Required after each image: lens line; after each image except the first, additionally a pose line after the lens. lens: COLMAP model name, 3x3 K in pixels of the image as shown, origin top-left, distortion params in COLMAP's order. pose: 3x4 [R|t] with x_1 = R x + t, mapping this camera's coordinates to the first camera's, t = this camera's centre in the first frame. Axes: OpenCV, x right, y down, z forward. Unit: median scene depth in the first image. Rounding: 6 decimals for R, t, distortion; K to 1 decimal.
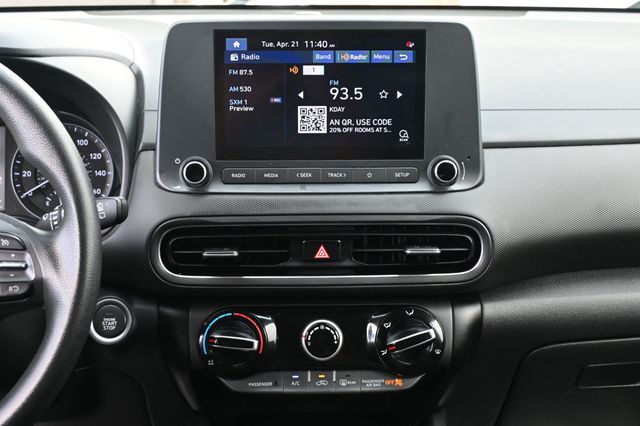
lens RADIAL K [[999.6, 0, 319.3], [0, 999.6, 211.8], [0, 0, 1]] dist [-0.022050, 0.000000]
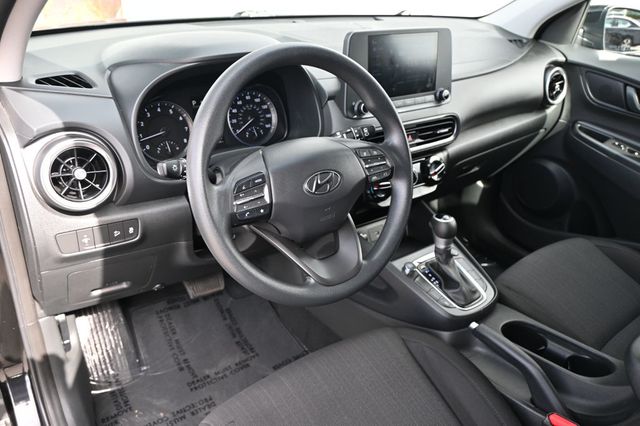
lens RADIAL K [[488.2, 0, 317.7], [0, 488.2, 212.7], [0, 0, 1]] dist [-0.024418, 0.012834]
pose [[0.834320, -0.223875, 0.503776, -0.753598], [0.118341, 0.965257, 0.232966, -0.076365], [-0.538429, -0.134751, 0.831827, 0.179896]]
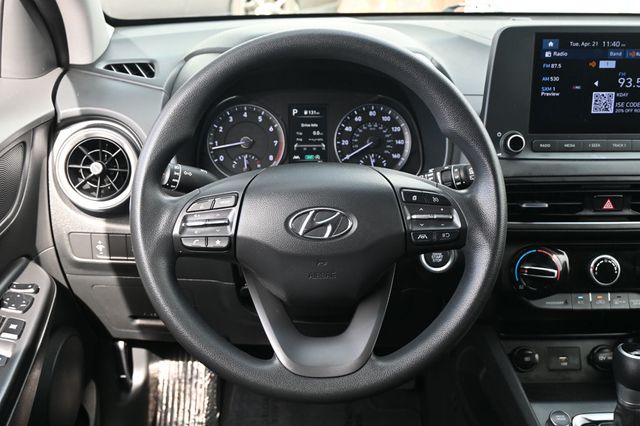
lens RADIAL K [[706.9, 0, 318.3], [0, 706.9, 212.8], [0, 0, 1]] dist [-0.004619, 0.000000]
pose [[0.999928, 0.003394, -0.011519, -0.367101], [-0.002569, 0.997485, 0.070836, -0.013320], [0.011730, -0.070801, 0.997421, 0.066276]]
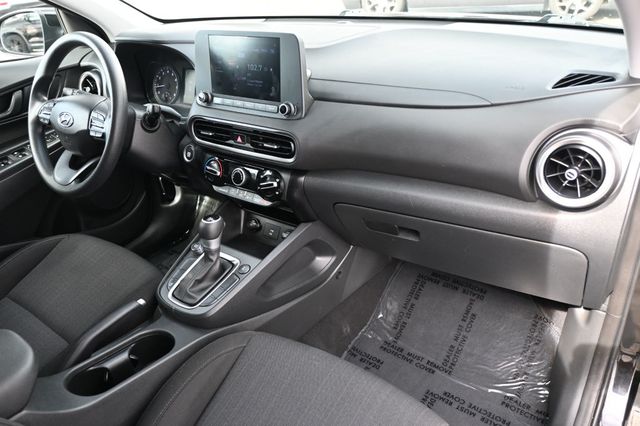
lens RADIAL K [[466.7, 0, 318.4], [0, 466.7, 213.1], [0, 0, 1]] dist [0.012136, 0.000683]
pose [[0.787789, 0.246552, -0.564447, 0.784790], [-0.116912, 0.959587, 0.255978, -0.090889], [0.604748, -0.135666, 0.784777, 0.249170]]
